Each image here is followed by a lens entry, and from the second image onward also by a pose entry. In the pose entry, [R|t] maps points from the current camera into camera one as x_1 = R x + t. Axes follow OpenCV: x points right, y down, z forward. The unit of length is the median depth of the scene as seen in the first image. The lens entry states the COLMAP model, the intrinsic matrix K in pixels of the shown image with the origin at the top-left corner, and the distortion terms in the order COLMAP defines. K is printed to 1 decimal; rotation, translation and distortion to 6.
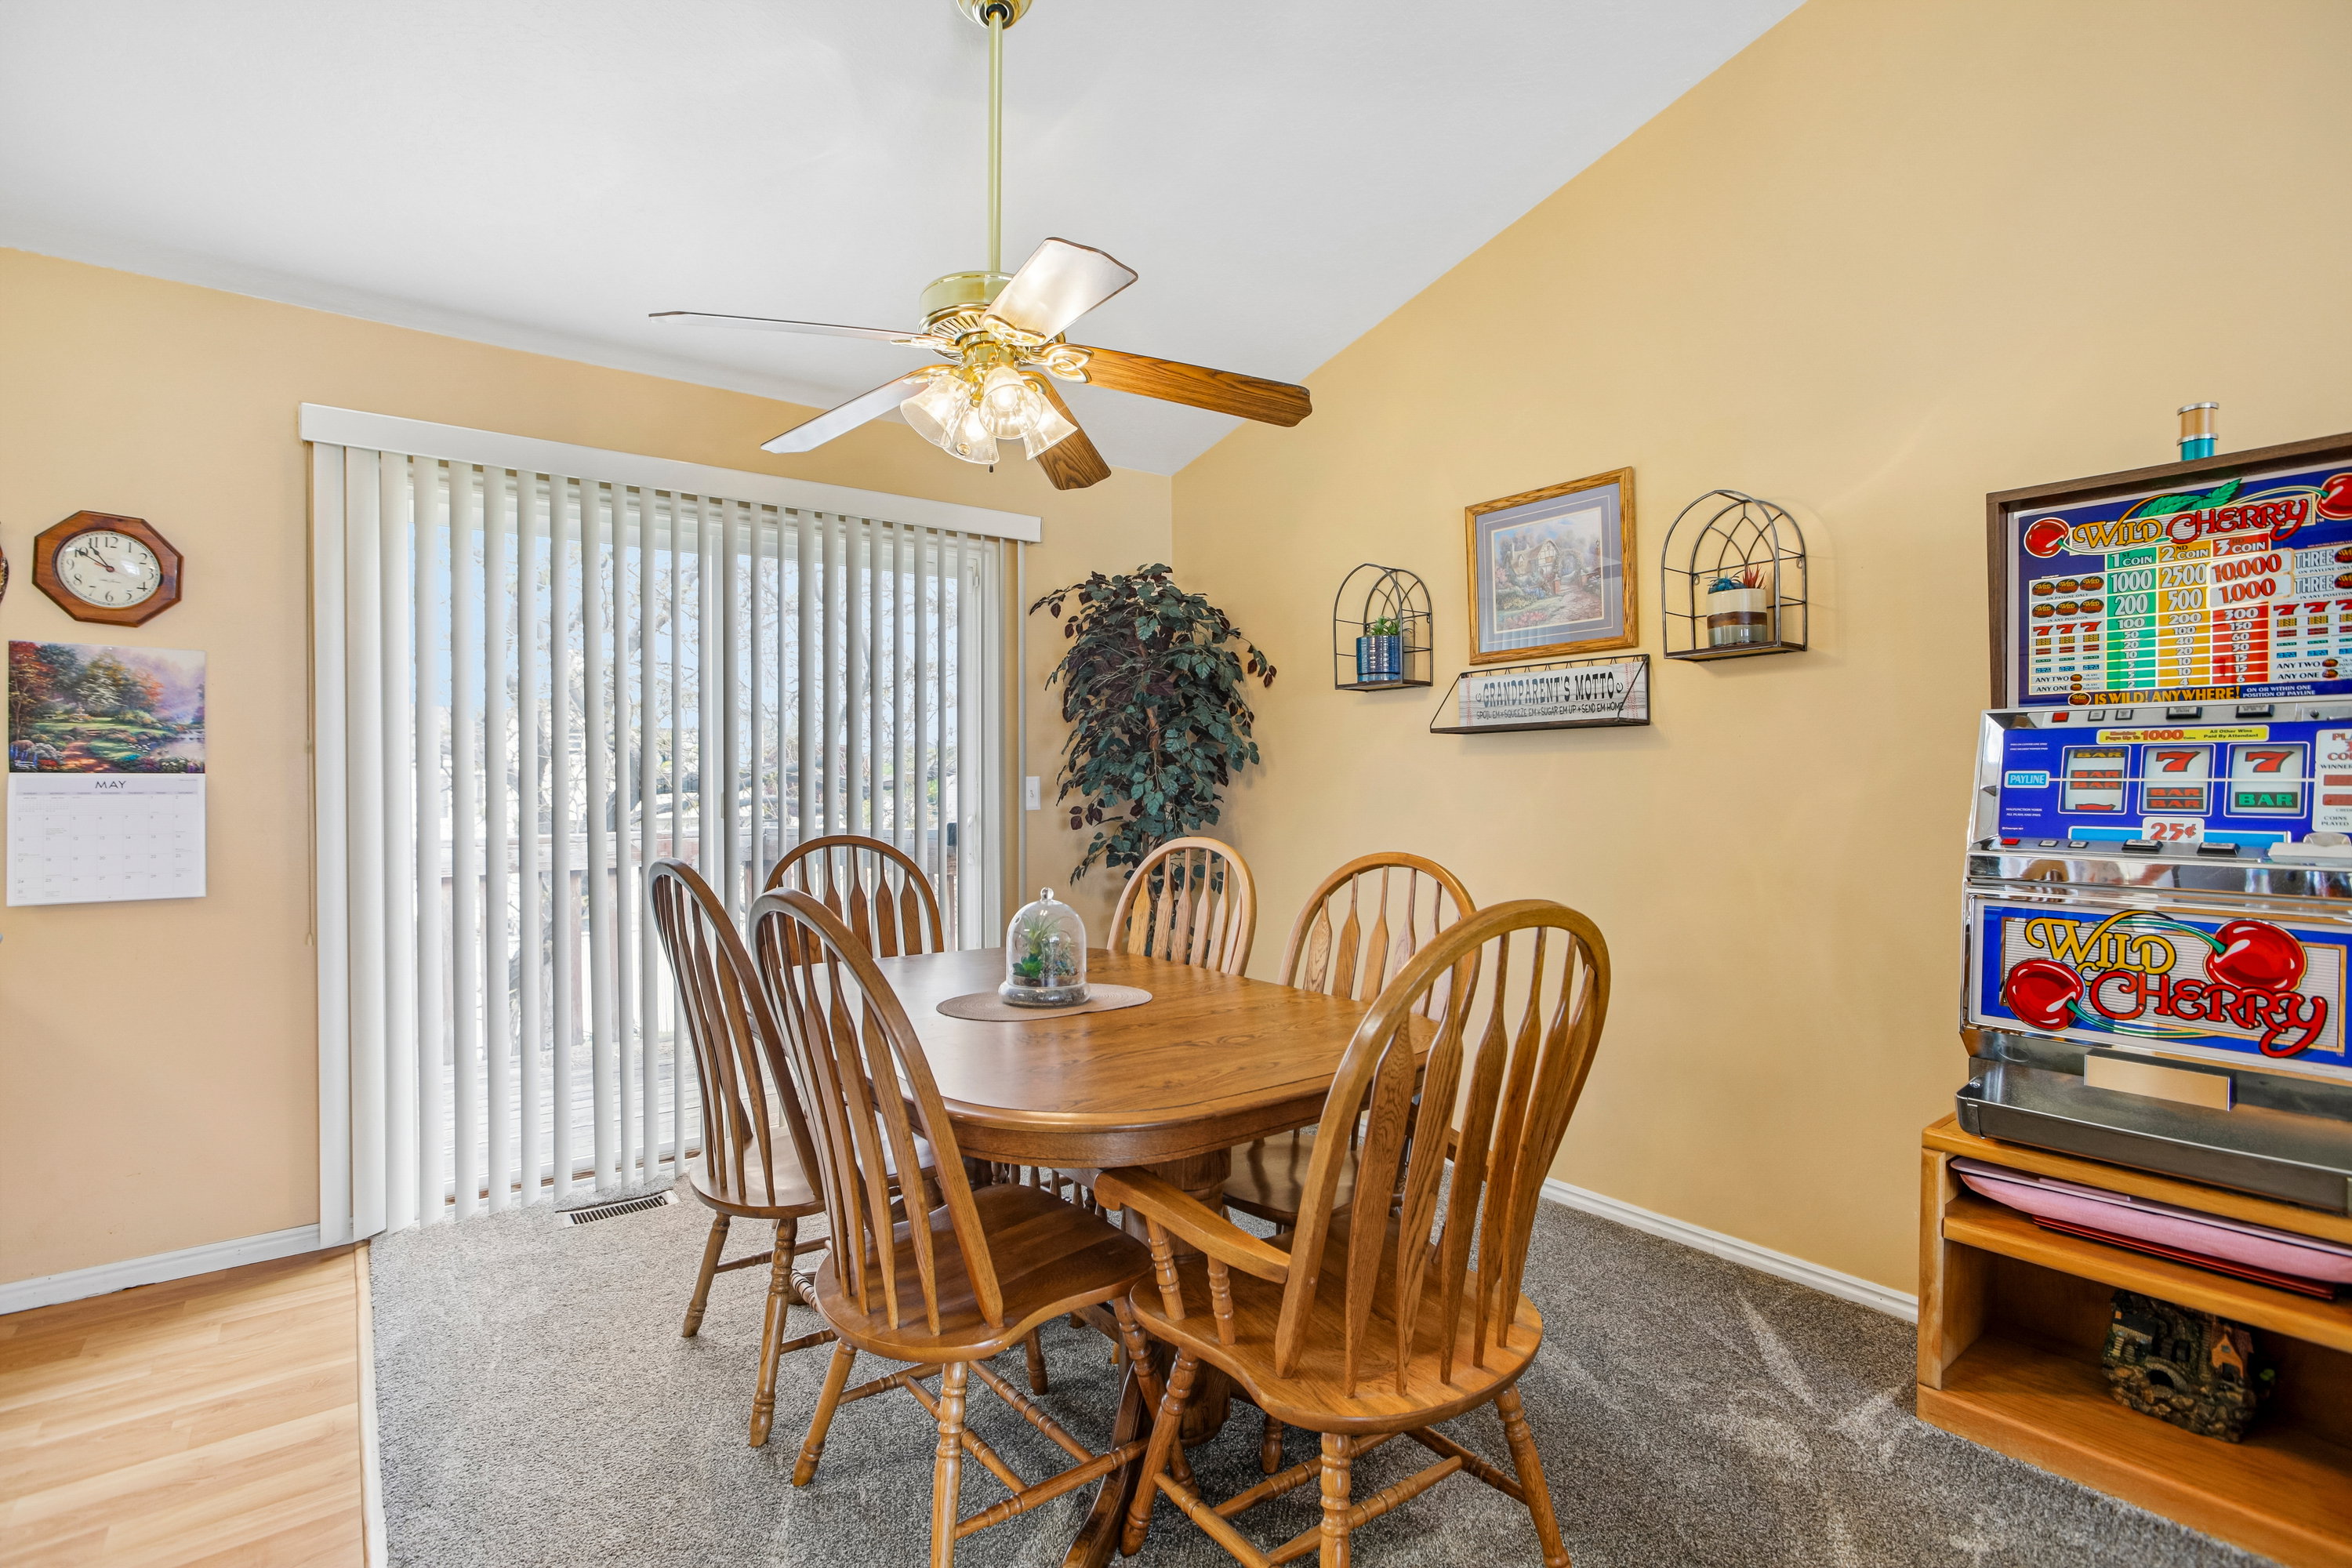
lens RADIAL K [[1096.2, 0, 1170.4], [0, 1096.2, 787.9], [0, 0, 1]] dist [-0.045762, 0.012830]
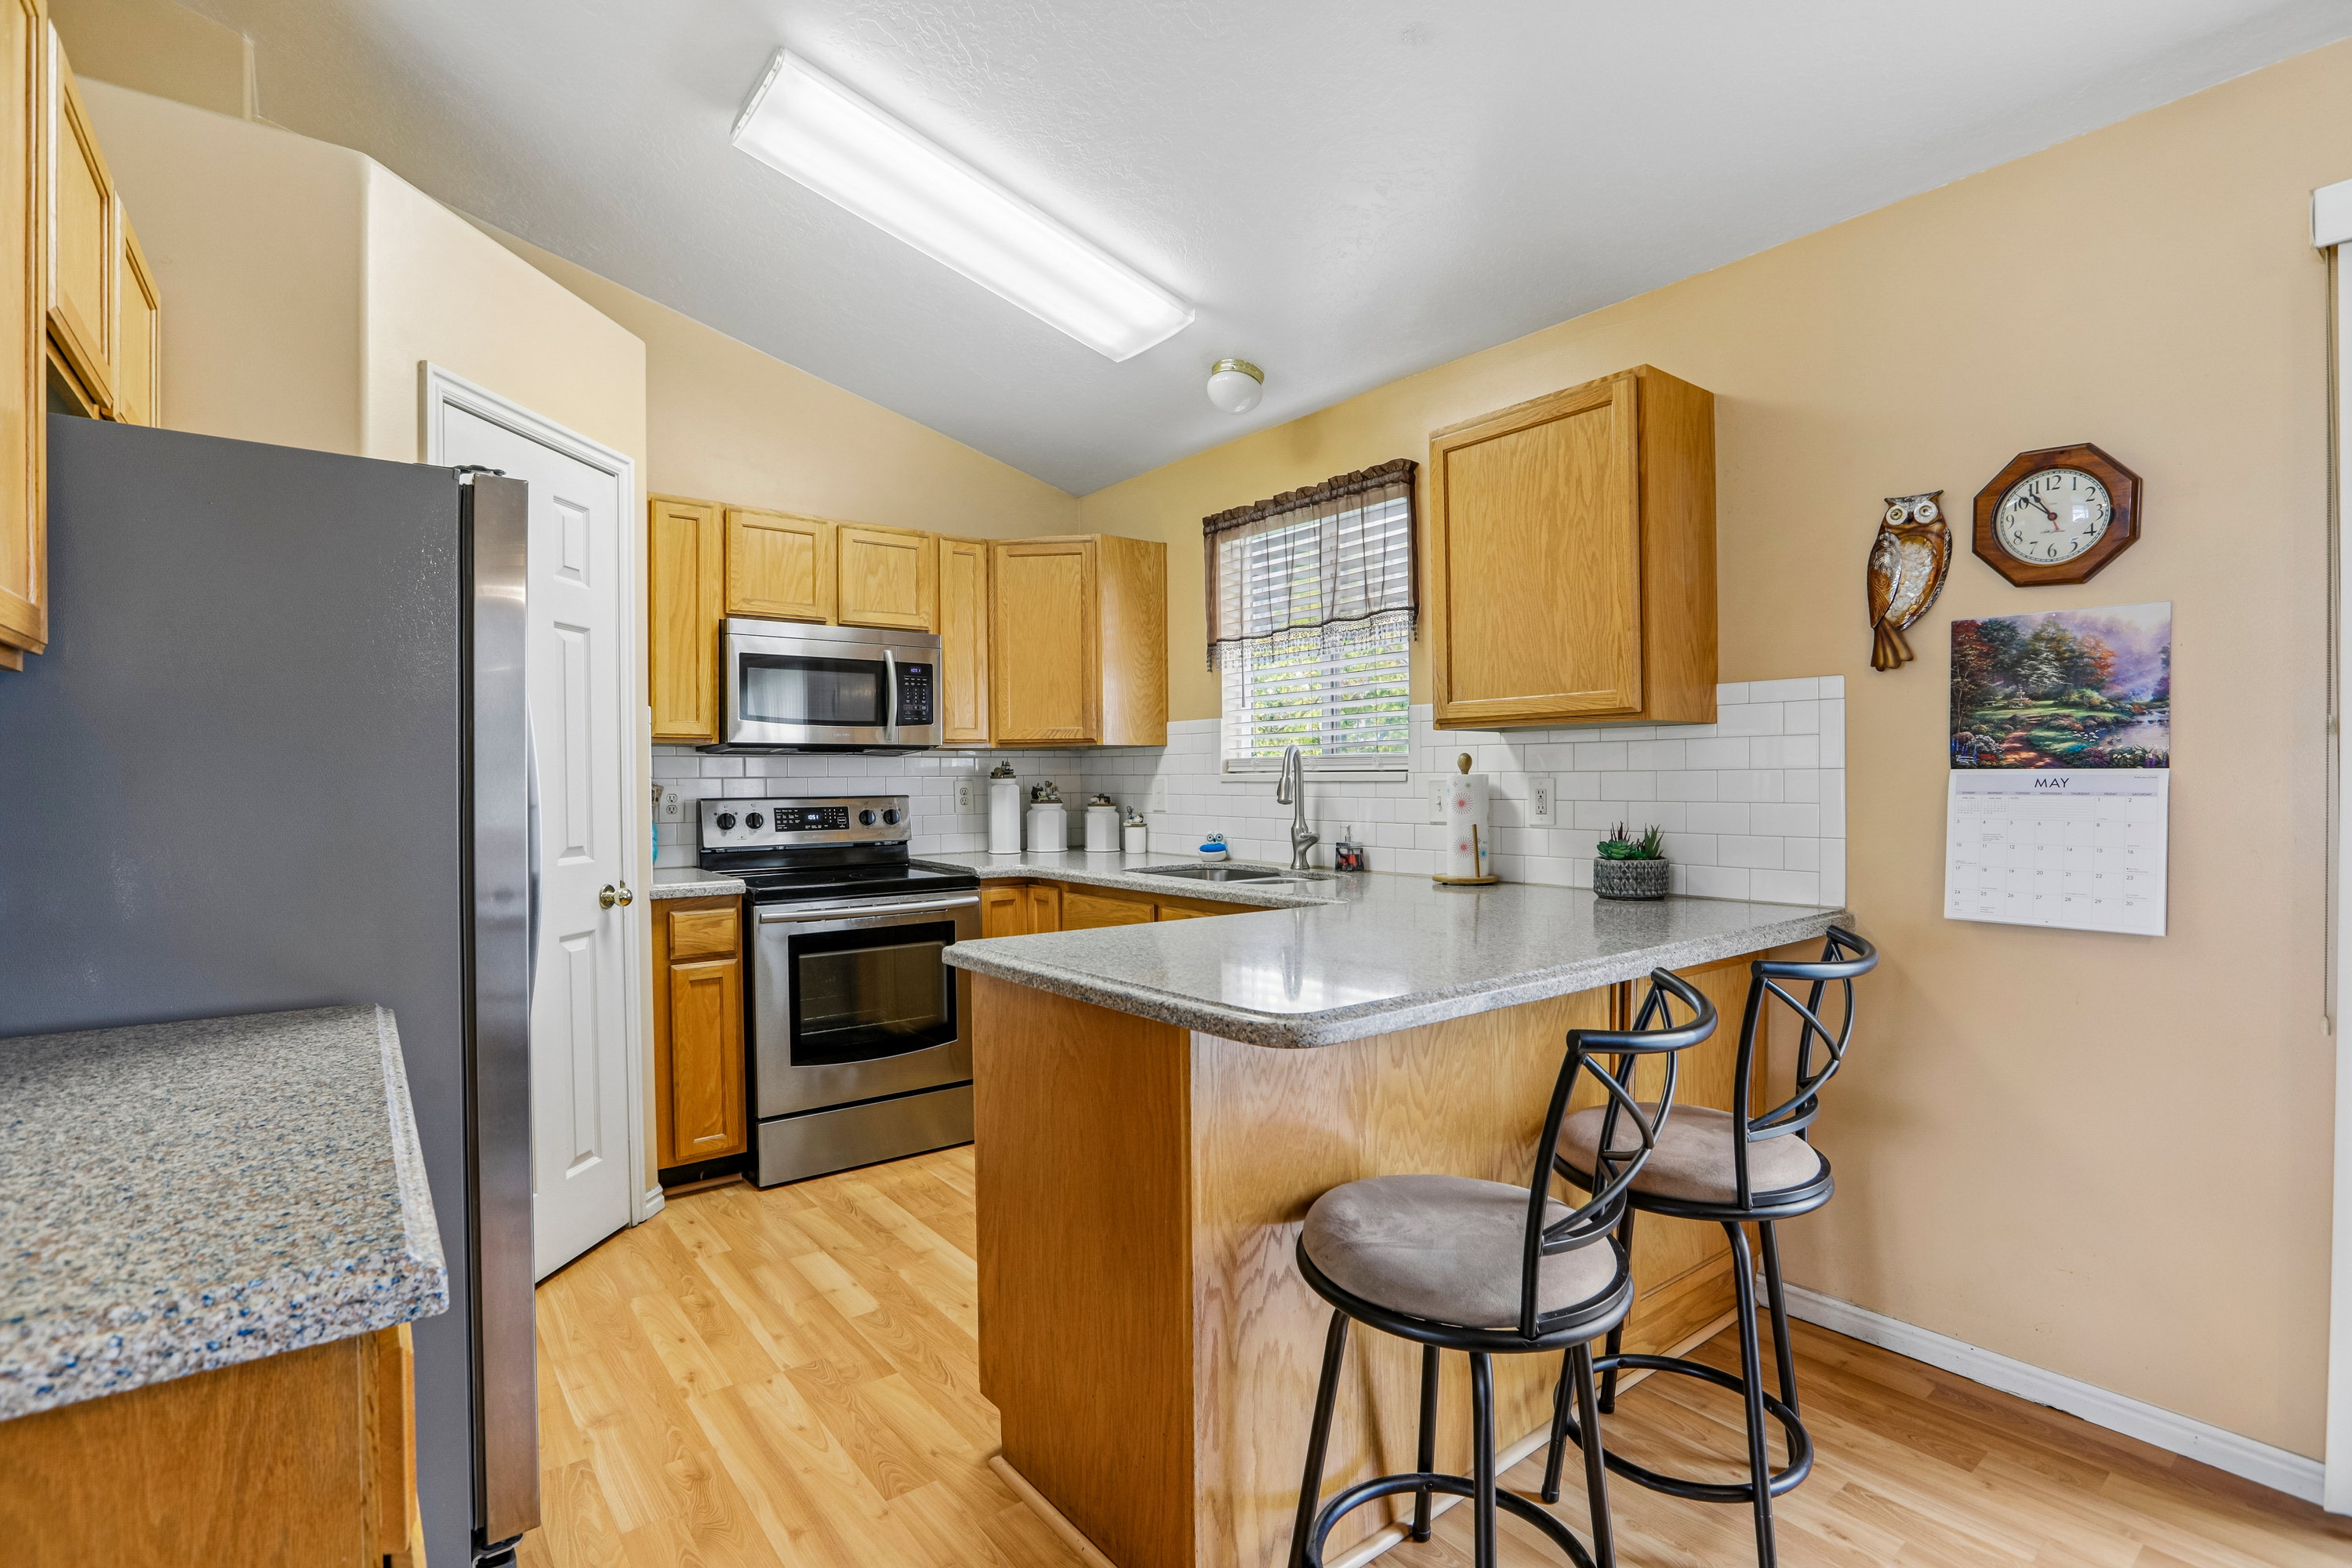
lens RADIAL K [[1109.1, 0, 1188.1], [0, 1109.1, 790.4], [0, 0, 1]] dist [-0.024304, 0.006583]
pose [[0.002600, 0.012843, -0.999914, -0.161534], [-0.003650, 0.999911, 0.012833, -0.005631], [0.999990, 0.003616, 0.002647, 0.330927]]
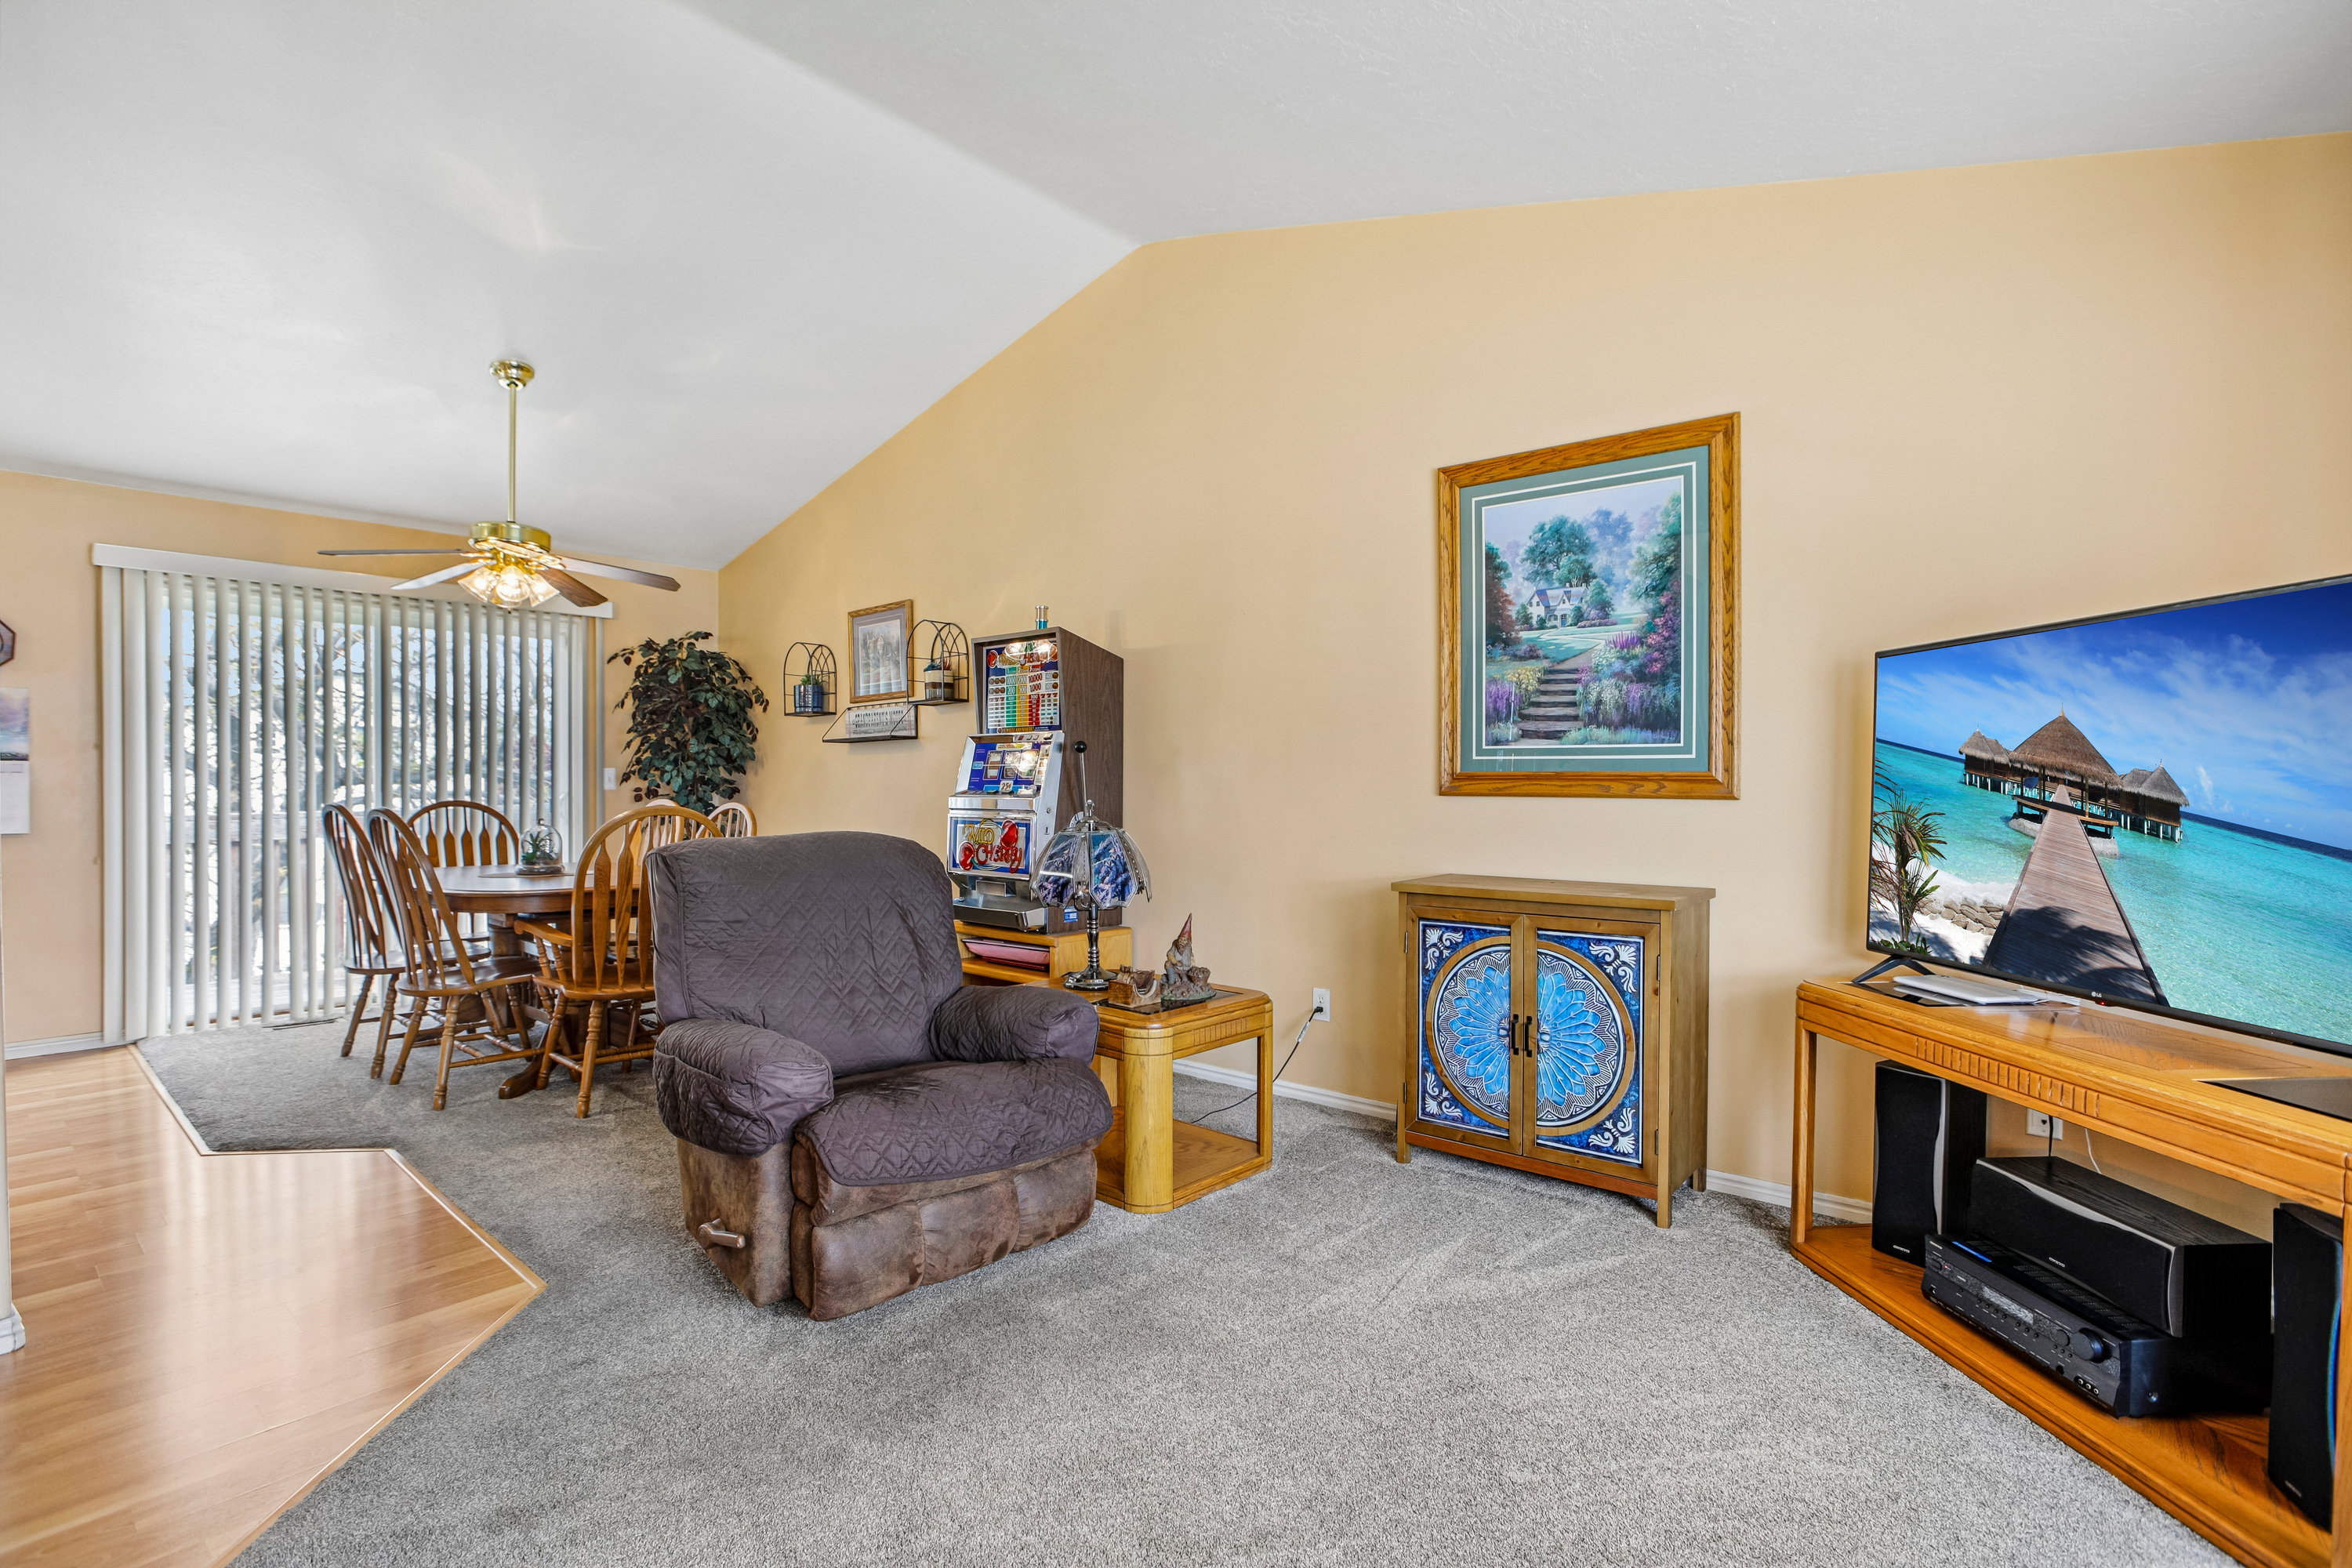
lens RADIAL K [[1096.2, 0, 1179.2], [0, 1096.2, 787.6], [0, 0, 1]] dist [-0.045762, 0.012830]
pose [[0.979167, -0.000239, 0.203057, 0.553581], [0.001001, 0.999993, -0.003654, 0.036919], [-0.203055, 0.003781, 0.979160, -1.037617]]
